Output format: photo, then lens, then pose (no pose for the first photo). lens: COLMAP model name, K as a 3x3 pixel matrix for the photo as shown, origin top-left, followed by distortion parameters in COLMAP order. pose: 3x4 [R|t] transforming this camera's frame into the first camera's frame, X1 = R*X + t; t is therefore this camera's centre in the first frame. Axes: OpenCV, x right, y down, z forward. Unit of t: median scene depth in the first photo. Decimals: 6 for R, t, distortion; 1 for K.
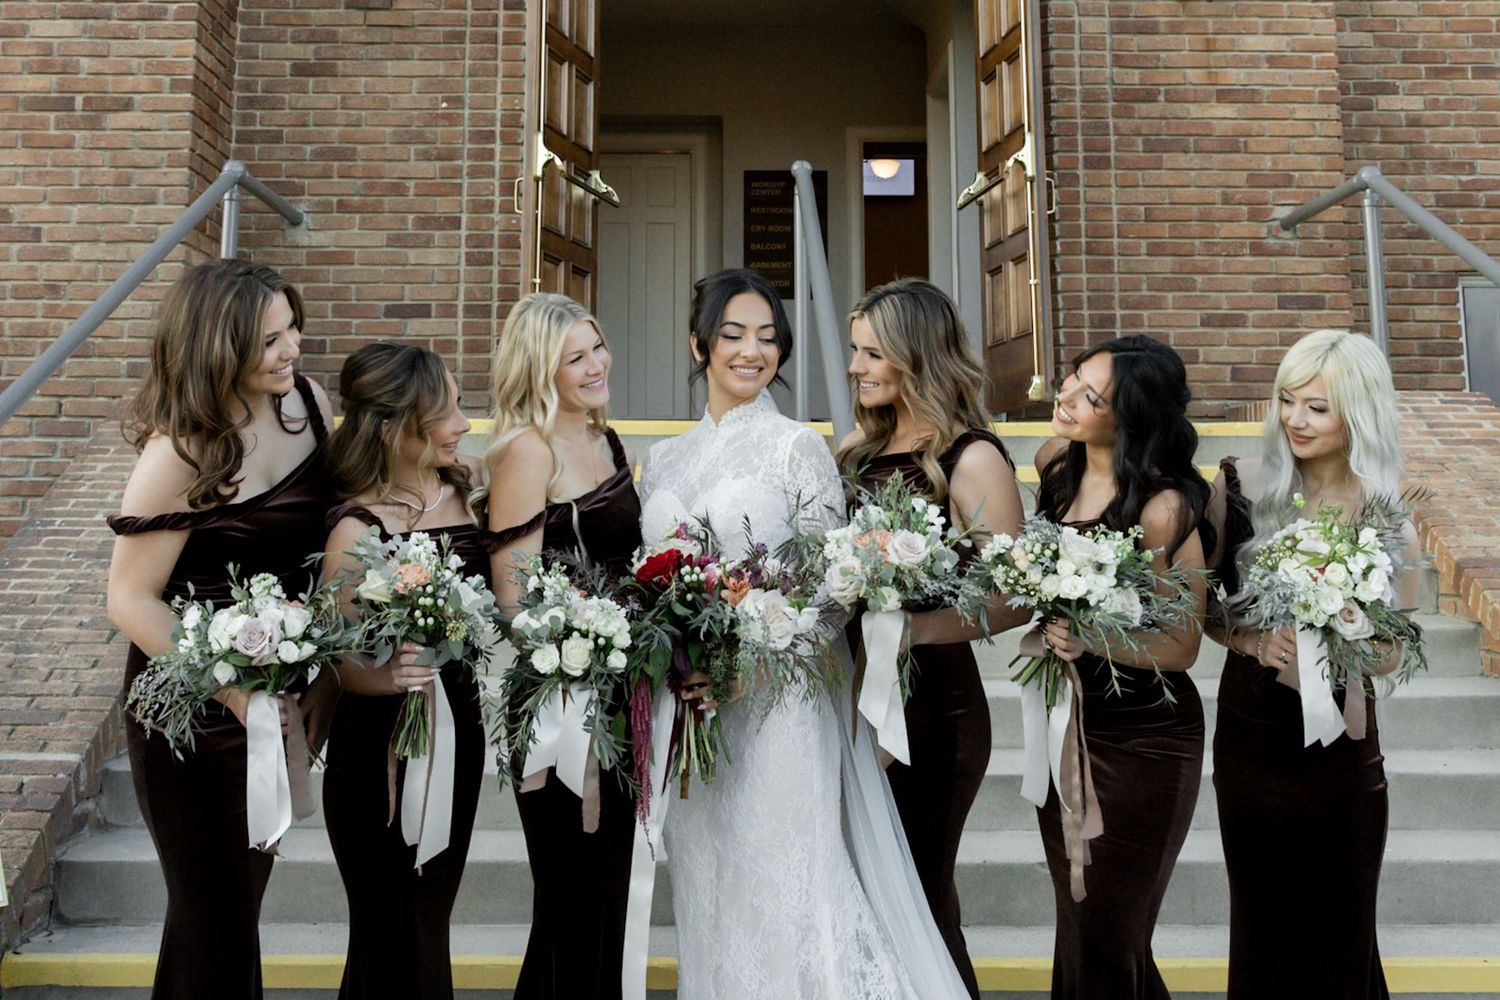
lens RADIAL K [[1963.7, 0, 713.9], [0, 1963.7, 145.3], [0, 0, 1]] dist [-0.013620, 0.016542]
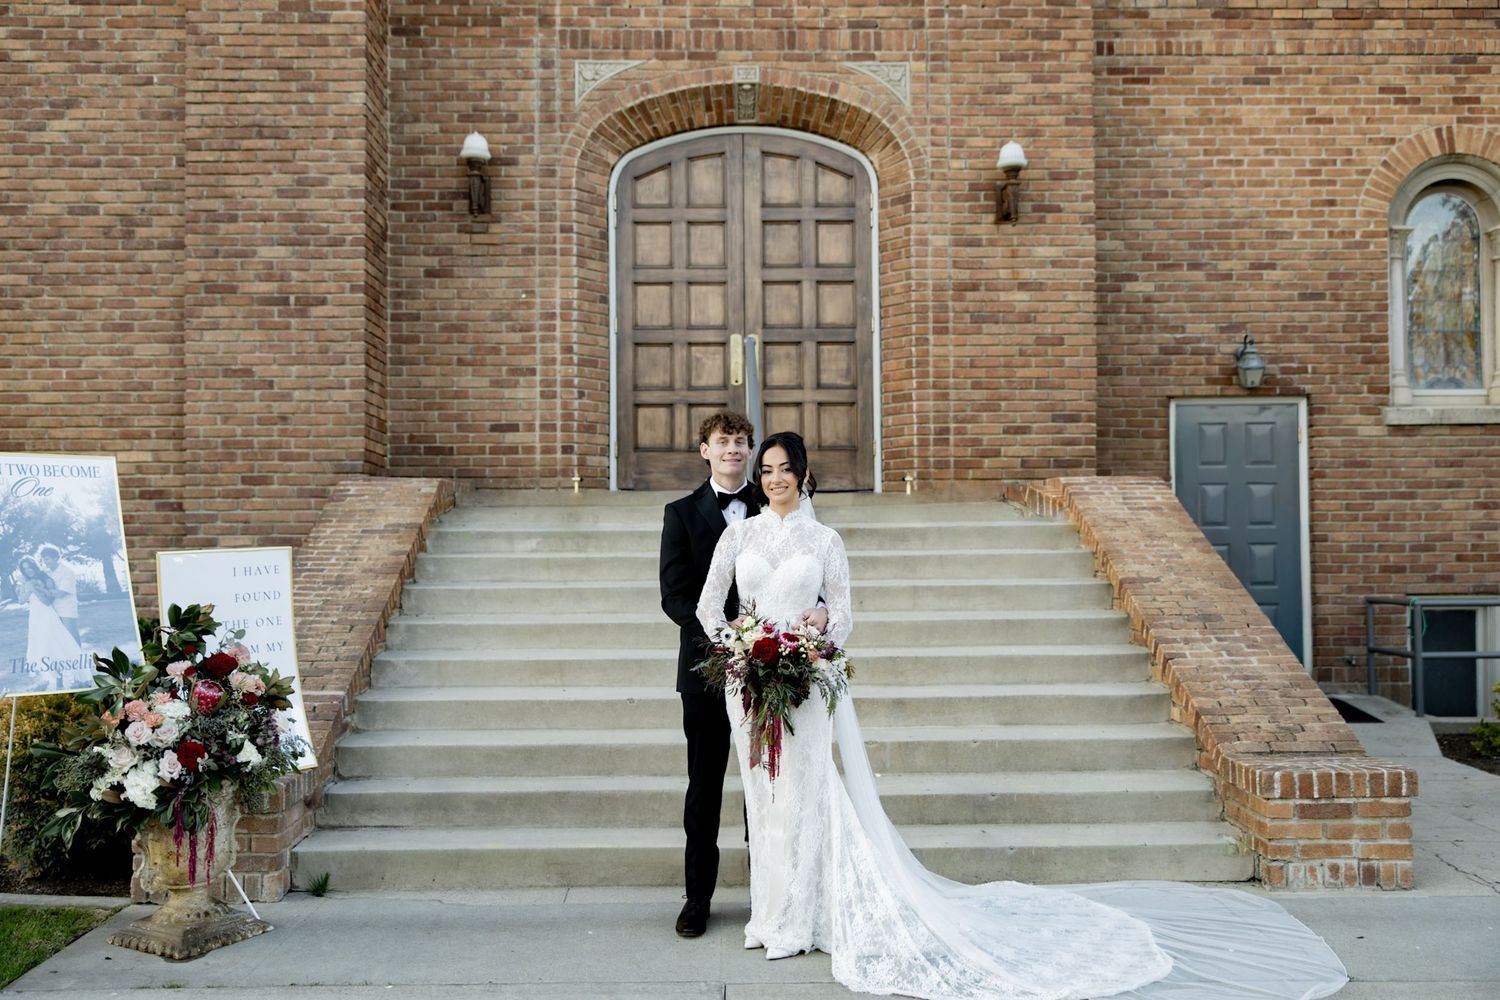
lens RADIAL K [[1481.5, 0, 735.8], [0, 1481.5, 497.2], [0, 0, 1]] dist [-0.008267, 0.008544]
pose [[0.999862, -0.008612, 0.014228, 0.013389], [0.006274, 0.987603, 0.156844, -0.046266], [-0.015403, -0.156734, 0.987521, -0.191238]]
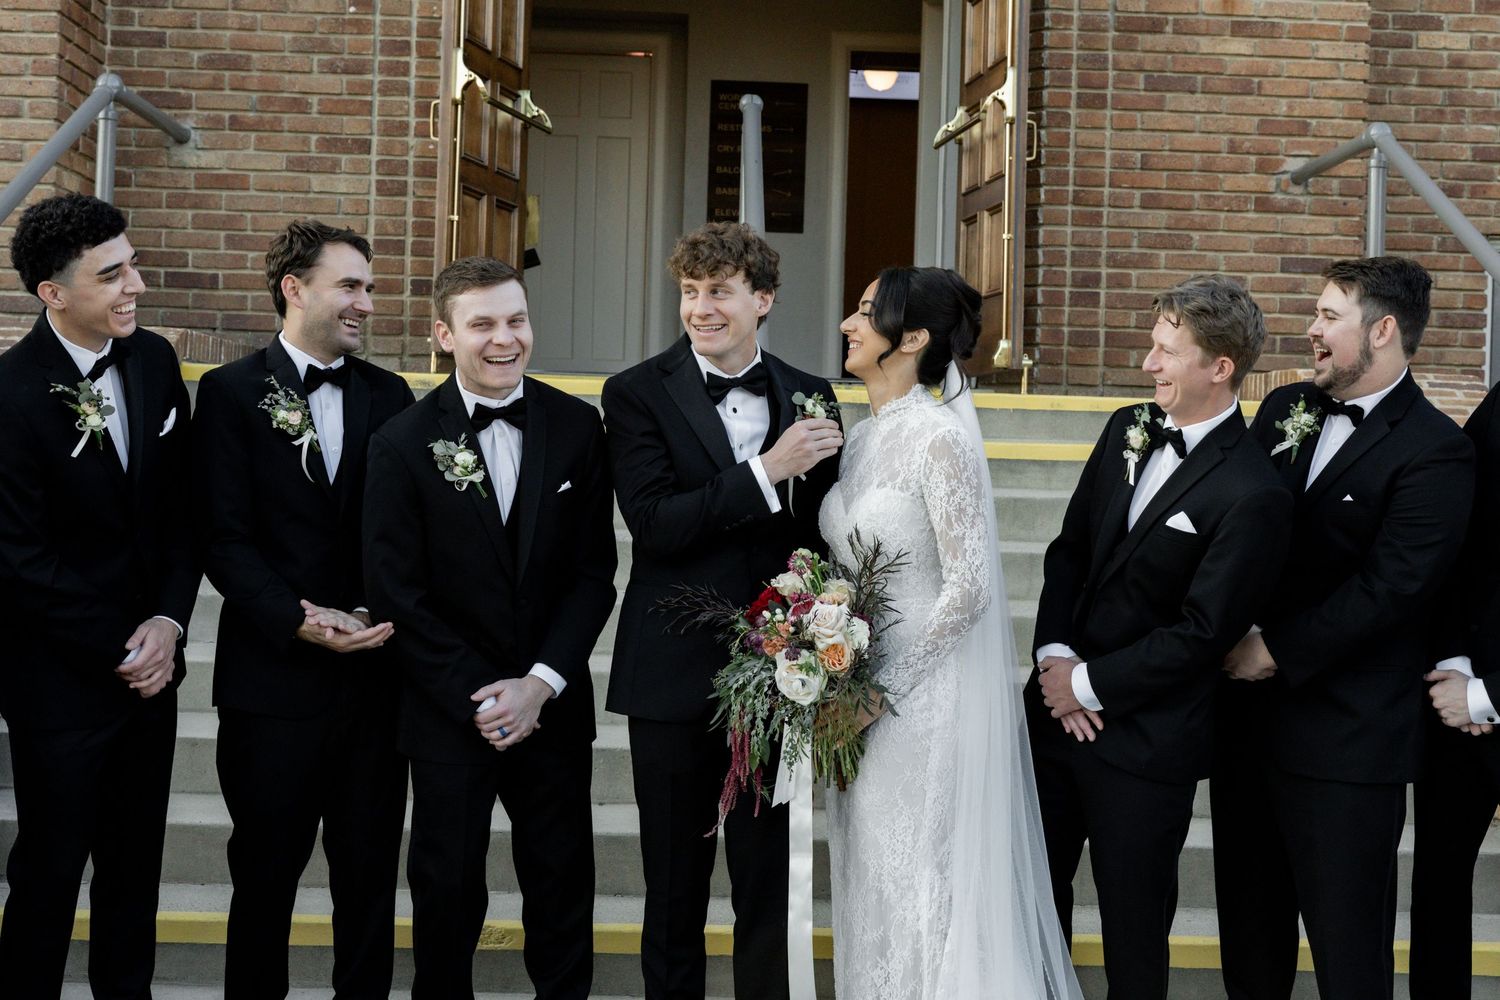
lens RADIAL K [[2365.3, 0, 781.3], [0, 2365.3, 483.0], [0, 0, 1]] dist [0.002214, 0.045936]
pose [[0.999025, 0.027522, 0.034527, 0.022977], [-0.033713, 0.980429, 0.193964, -0.024661], [-0.028513, -0.194939, 0.980401, -0.078514]]
